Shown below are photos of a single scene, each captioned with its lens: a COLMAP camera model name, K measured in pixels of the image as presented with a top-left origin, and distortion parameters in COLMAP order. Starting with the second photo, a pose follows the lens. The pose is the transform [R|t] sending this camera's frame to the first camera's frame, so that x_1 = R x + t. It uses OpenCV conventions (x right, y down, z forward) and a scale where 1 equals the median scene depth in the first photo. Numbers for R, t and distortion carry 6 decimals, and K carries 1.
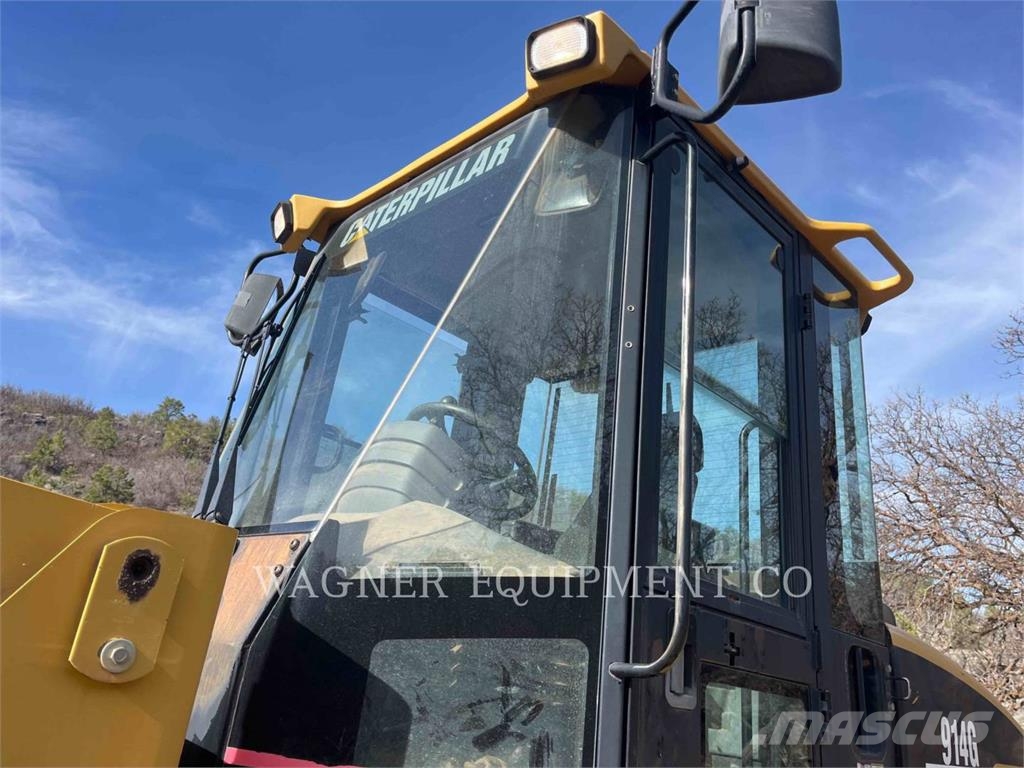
lens RADIAL K [[724.9, 0, 512.0], [0, 724.9, 384.0], [0, 0, 1]] dist [0.003771, -0.000008]
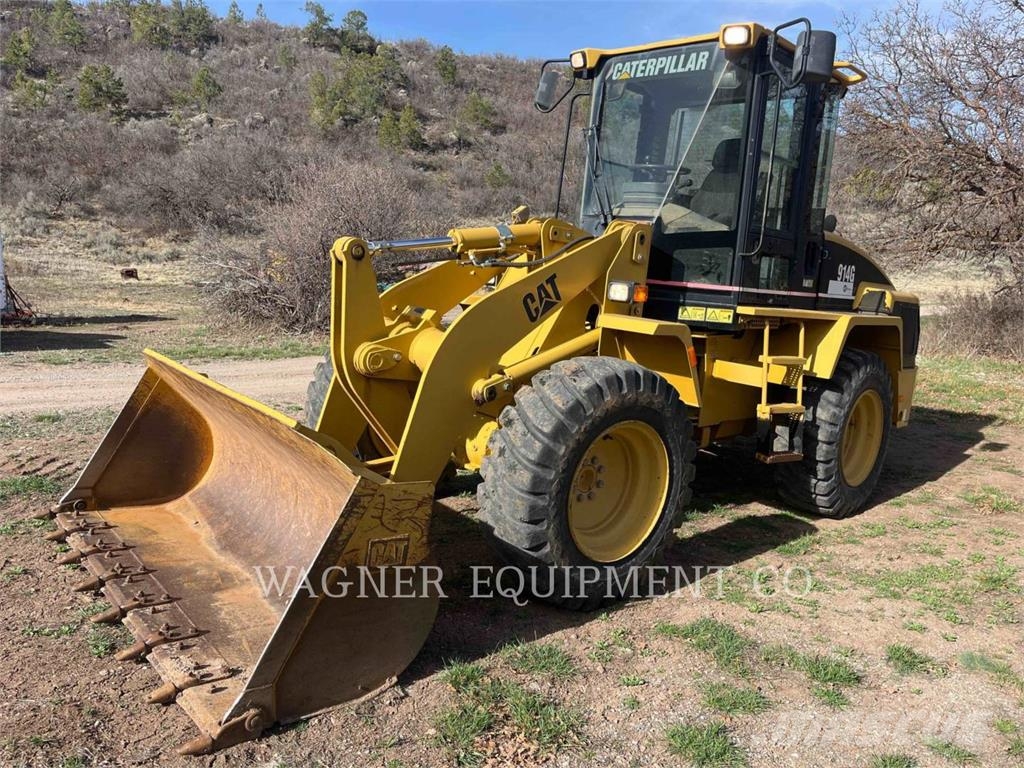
lens RADIAL K [[780.7, 0, 512.0], [0, 780.7, 384.0], [0, 0, 1]] dist [-0.032055, -0.003279]
pose [[0.998461, -0.050442, 0.023037, -0.634173], [0.030743, 0.849257, 0.527085, -0.646139], [-0.046151, -0.525565, 0.849500, -1.463324]]
